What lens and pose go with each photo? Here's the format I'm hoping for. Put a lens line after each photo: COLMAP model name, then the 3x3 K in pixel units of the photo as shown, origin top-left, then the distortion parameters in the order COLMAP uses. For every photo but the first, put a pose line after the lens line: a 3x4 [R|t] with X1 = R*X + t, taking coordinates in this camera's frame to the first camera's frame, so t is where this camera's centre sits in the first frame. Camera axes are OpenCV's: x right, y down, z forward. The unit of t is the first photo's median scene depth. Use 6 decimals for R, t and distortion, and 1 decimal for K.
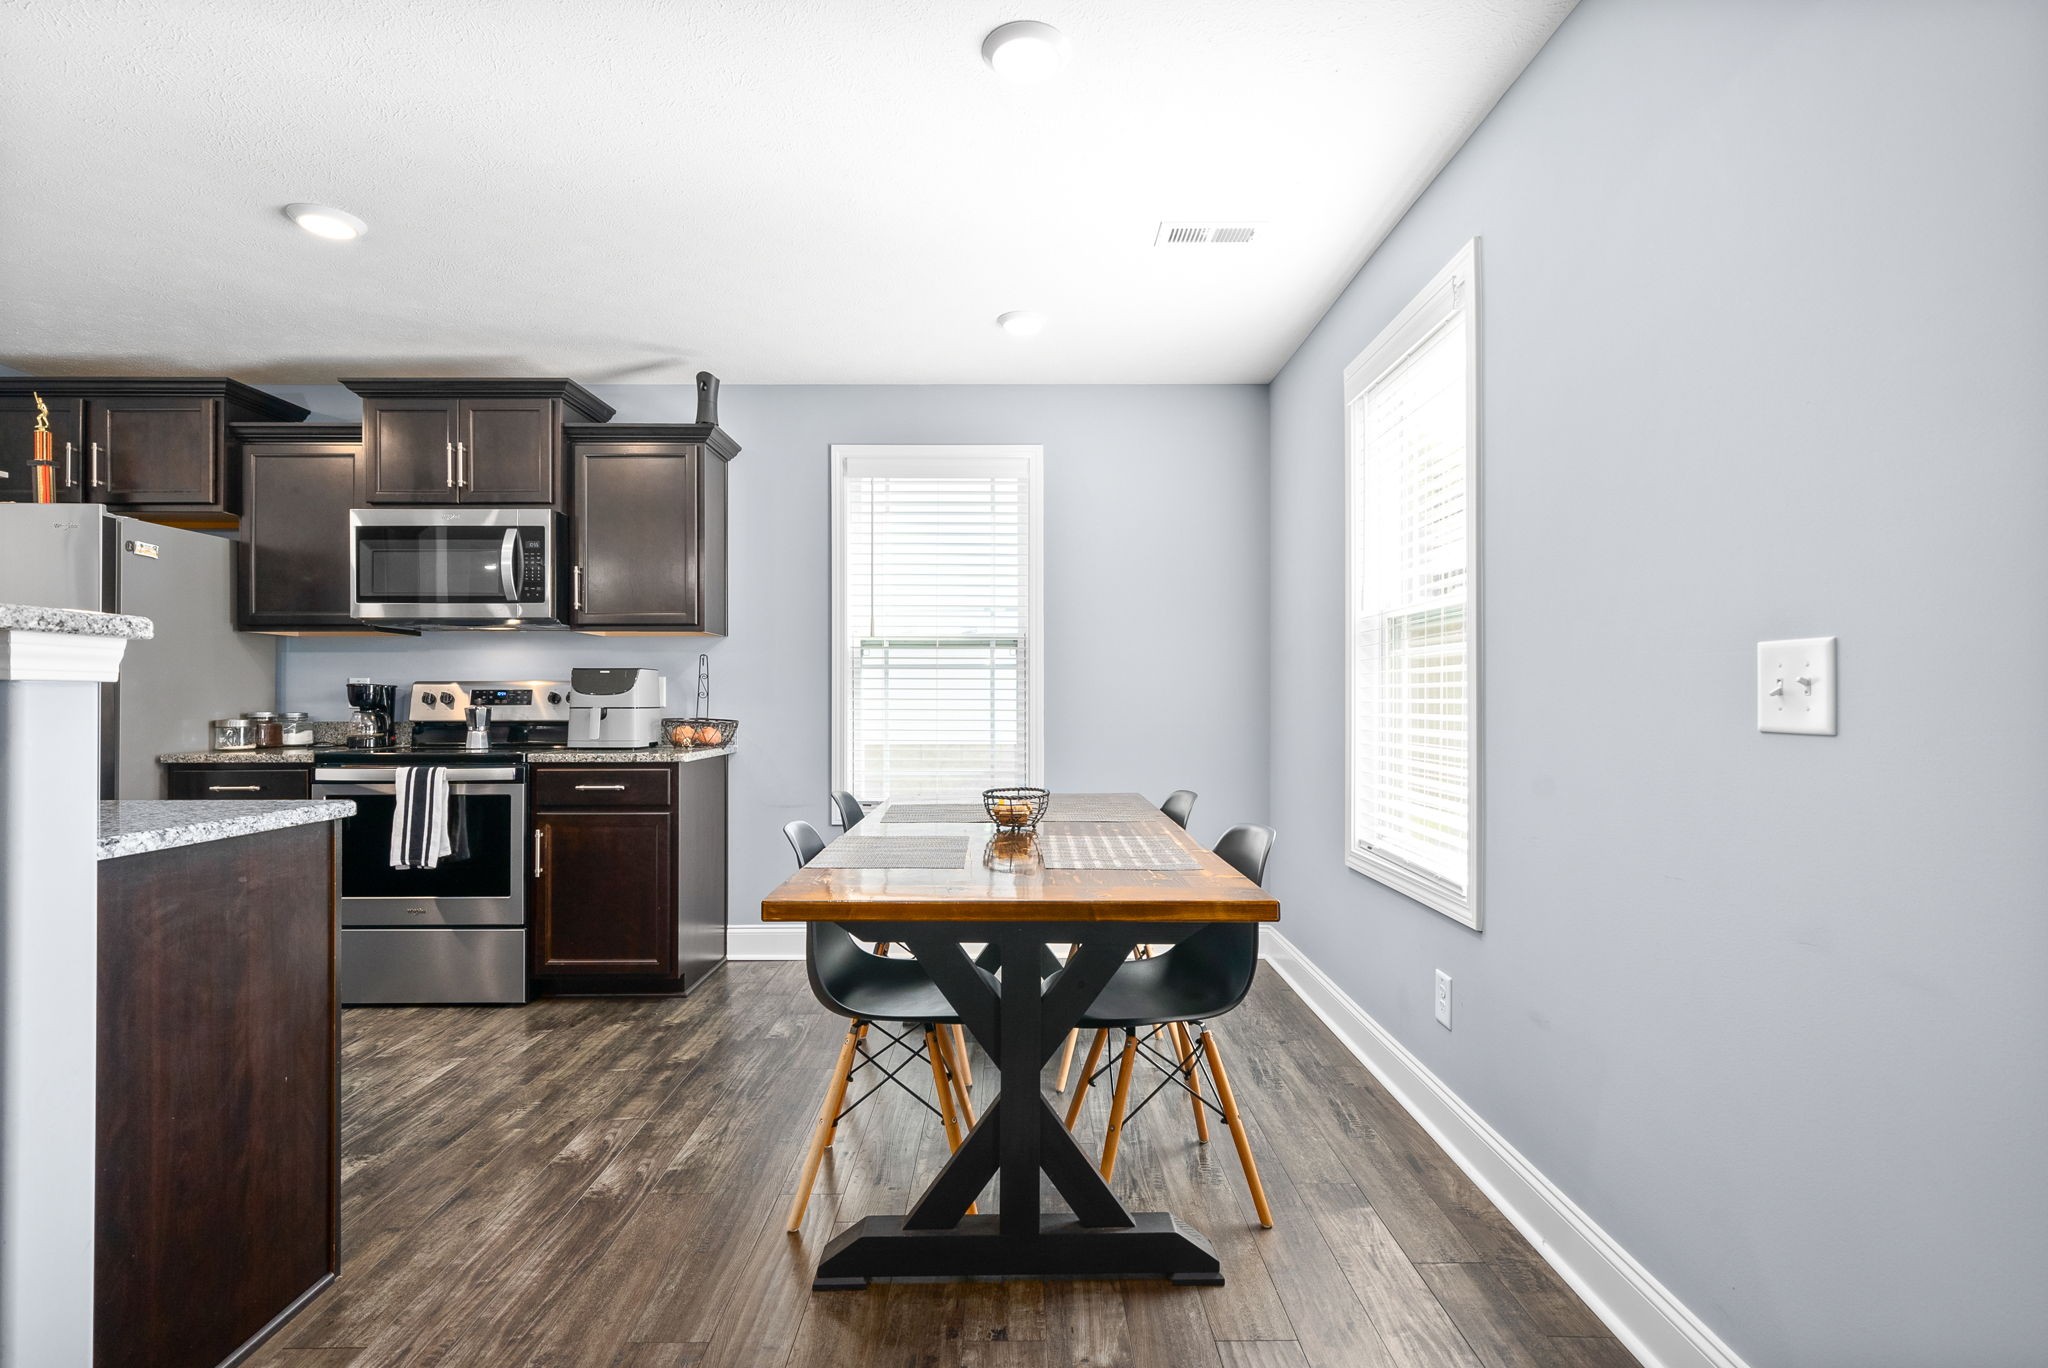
lens RADIAL K [[965.2, 0, 1019.2], [0, 965.2, 695.6], [0, 0, 1]] dist [0.001187, 0.000190]
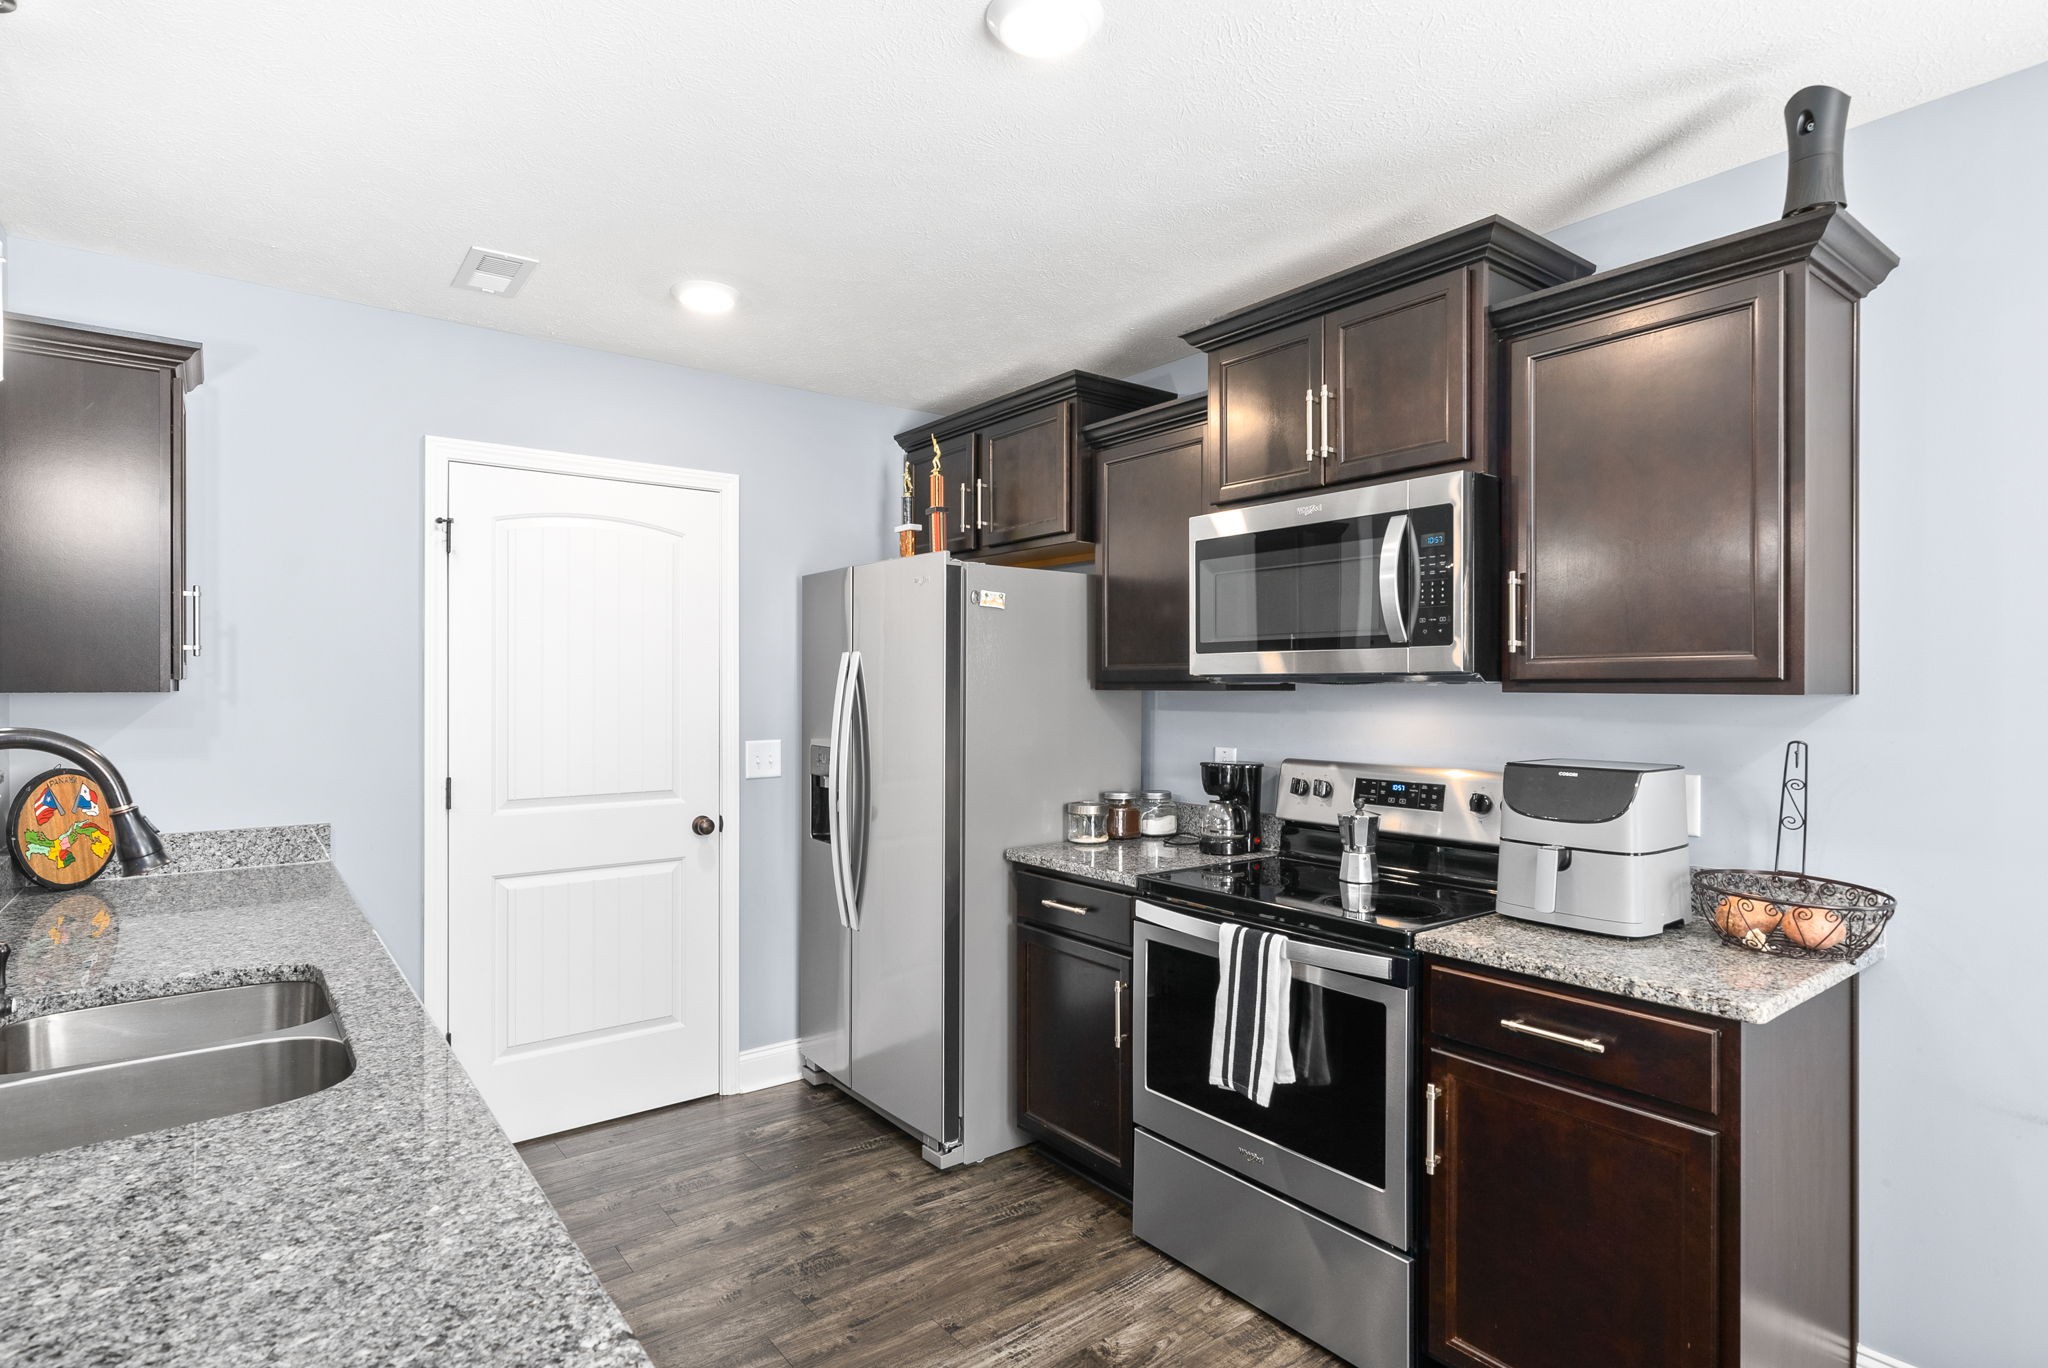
lens RADIAL K [[1039.3, 0, 1024.0], [0, 1039.3, 688.0], [0, 0, 1]] dist [0.001098, 0.000440]
pose [[0.607872, 0.002772, -0.794031, -0.171278], [0.001009, 0.999990, 0.004264, -0.073195], [0.794035, -0.003393, 0.607863, 0.446143]]
